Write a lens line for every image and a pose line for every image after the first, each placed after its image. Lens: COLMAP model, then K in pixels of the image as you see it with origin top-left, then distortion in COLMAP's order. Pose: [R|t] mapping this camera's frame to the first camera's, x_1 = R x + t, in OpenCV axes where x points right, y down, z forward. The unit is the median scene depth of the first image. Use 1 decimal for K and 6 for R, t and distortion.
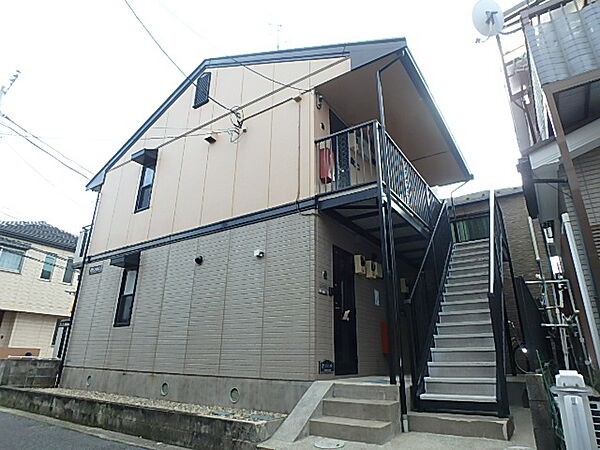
lens RADIAL K [[362.9, 0, 300.0], [0, 362.9, 225.0], [0, 0, 1]] dist [-0.043895, 0.001827]
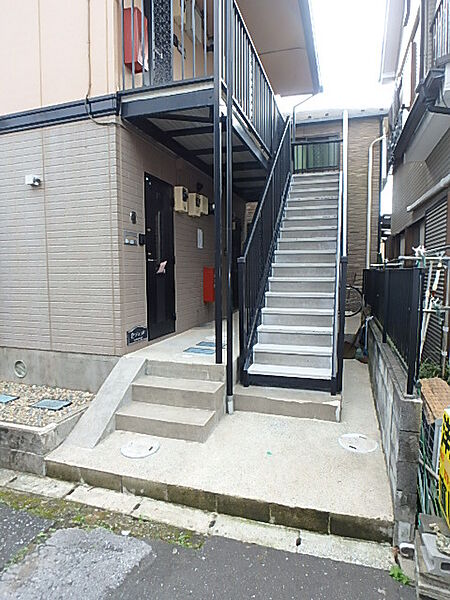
lens RADIAL K [[362.9, 0, 225.0], [0, 362.9, 300.0], [0, 0, 1]] dist [-0.043895, 0.001827]
pose [[0.958278, -0.041551, 0.282801, 0.033034], [-0.083082, 0.906172, 0.414667, -0.026158], [-0.273497, -0.420862, 0.864913, 0.255703]]
